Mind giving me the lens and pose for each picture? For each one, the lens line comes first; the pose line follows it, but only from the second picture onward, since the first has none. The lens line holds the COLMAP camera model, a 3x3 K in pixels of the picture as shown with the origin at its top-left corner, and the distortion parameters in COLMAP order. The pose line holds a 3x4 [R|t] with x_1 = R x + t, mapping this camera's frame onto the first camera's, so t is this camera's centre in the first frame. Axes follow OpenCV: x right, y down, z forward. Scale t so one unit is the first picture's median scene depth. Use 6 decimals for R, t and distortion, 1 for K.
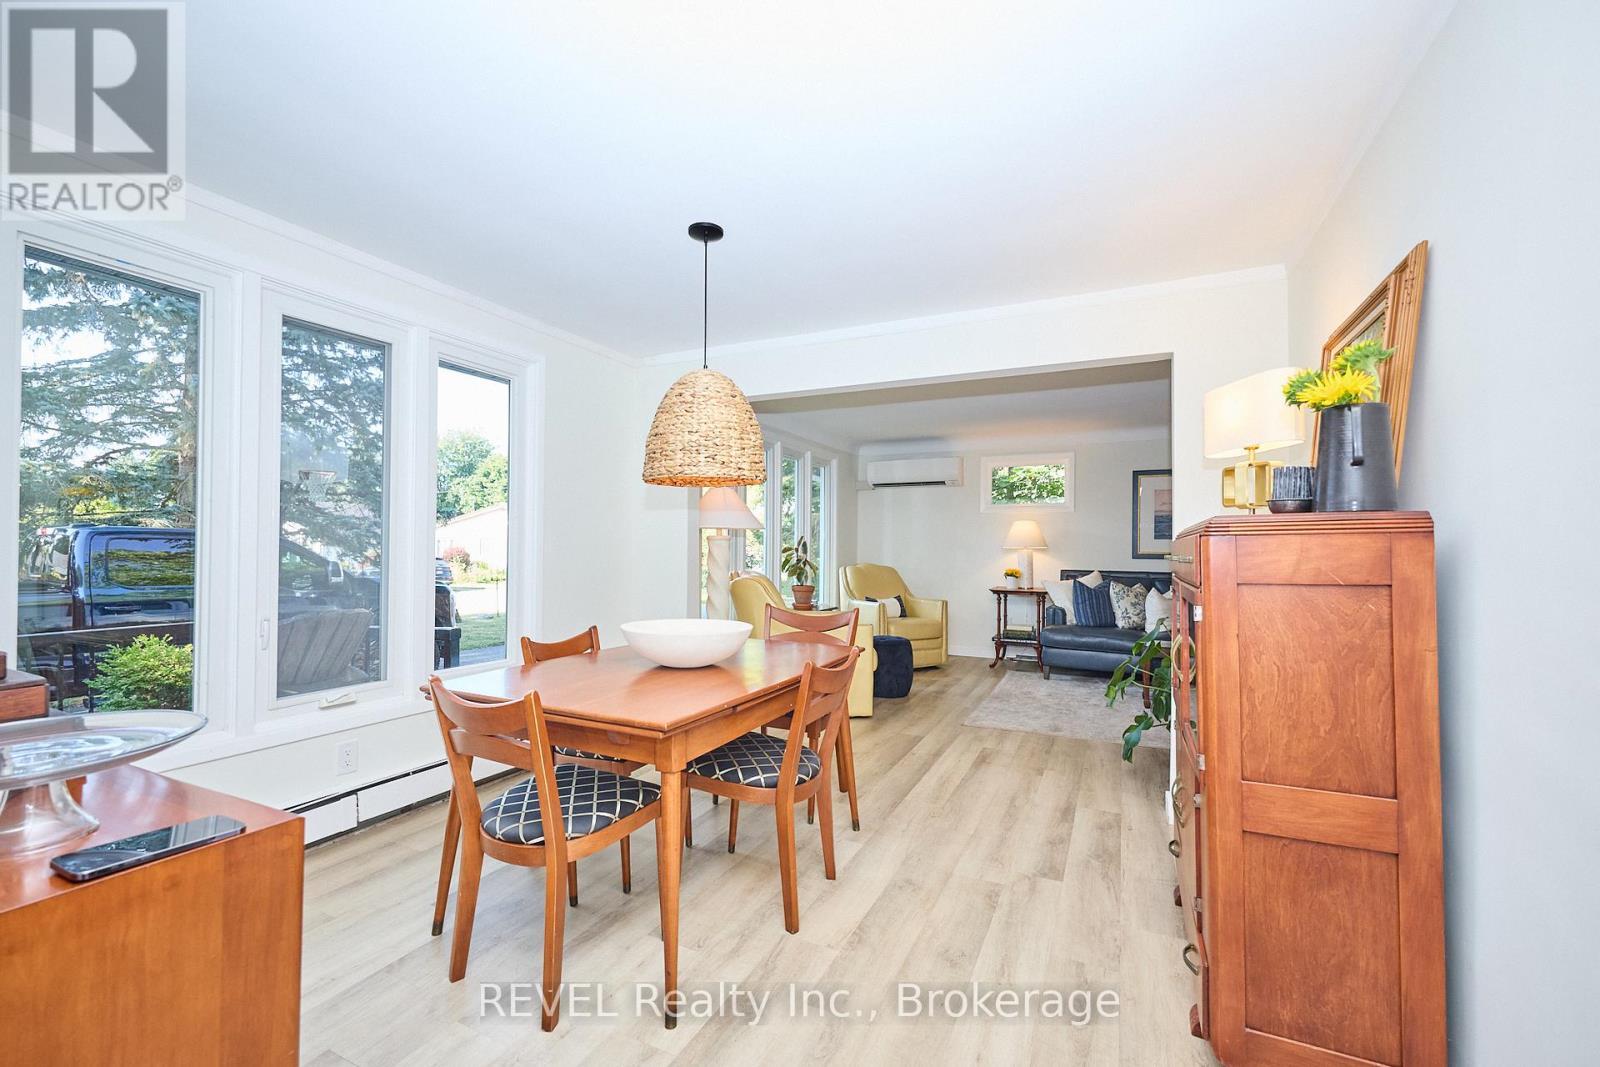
lens RADIAL K [[665.6, 0, 800.0], [0, 665.6, 536.7], [0, 0, 1]] dist [0.003112, -0.001570]
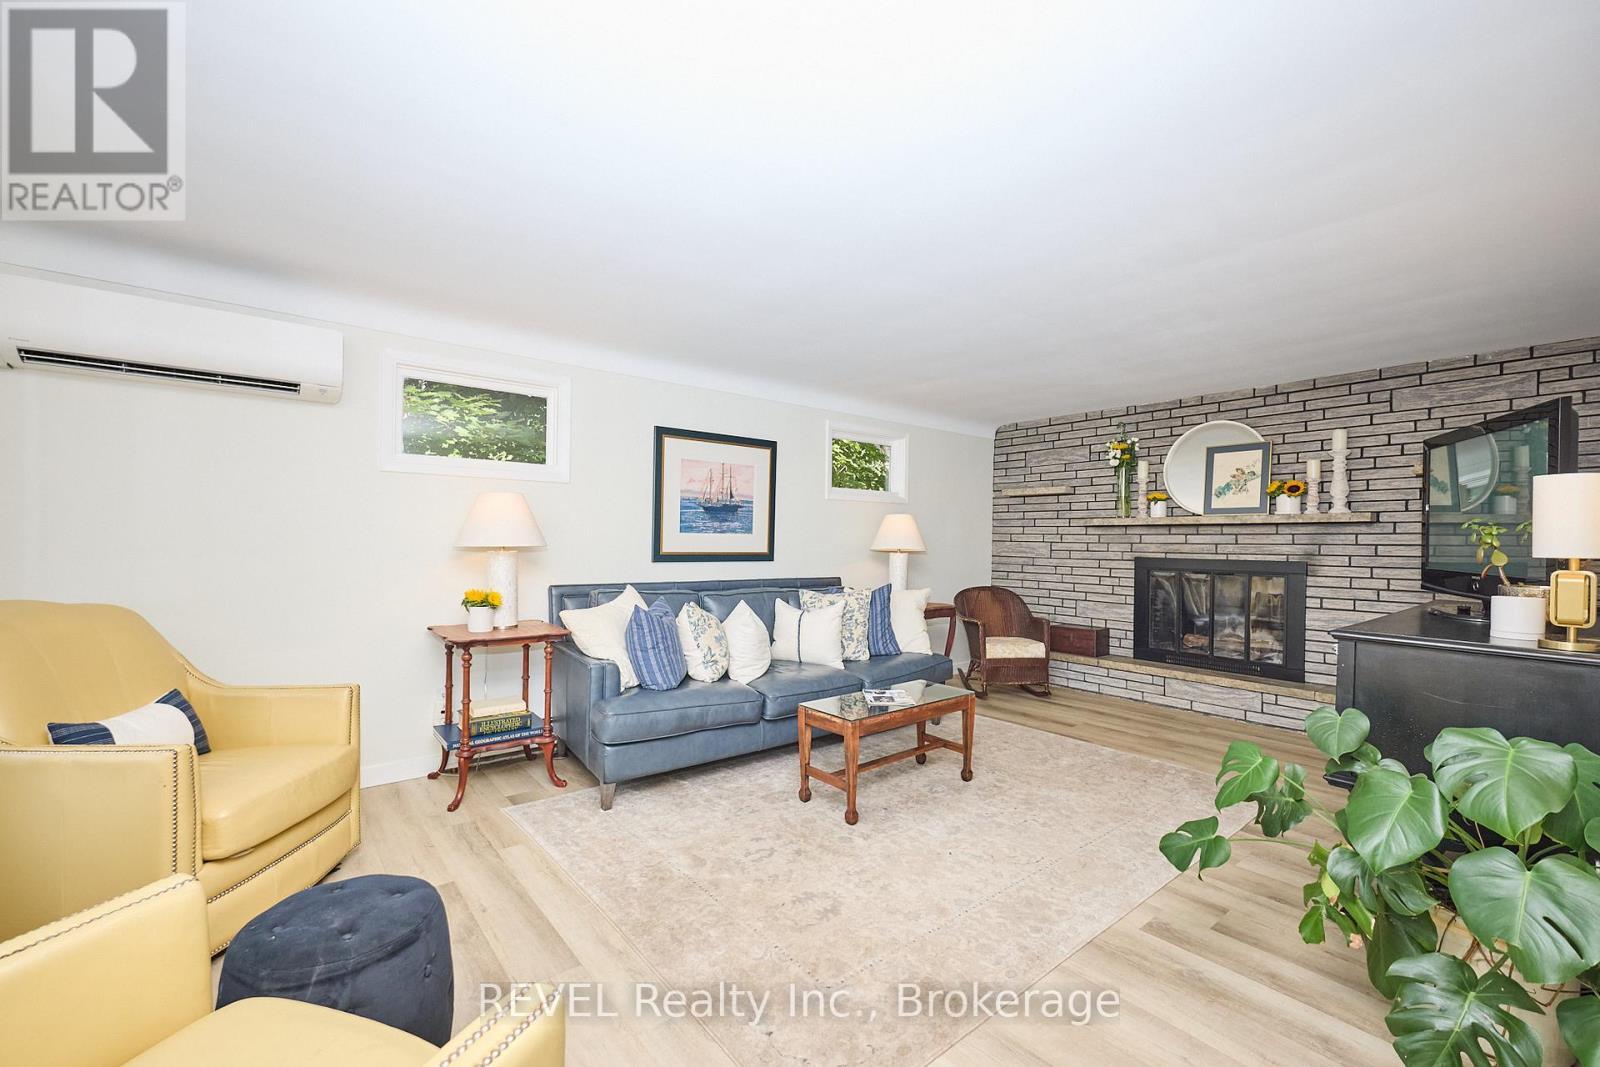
lens RADIAL K [[665.6, 0, 799.9], [0, 665.6, 540.5], [0, 0, 1]] dist [0.003112, -0.001570]
pose [[0.424118, -0.005662, 0.905589, -0.023023], [-0.018730, 0.999712, 0.015023, -0.000540], [-0.905413, -0.023334, 0.423890, 0.599530]]
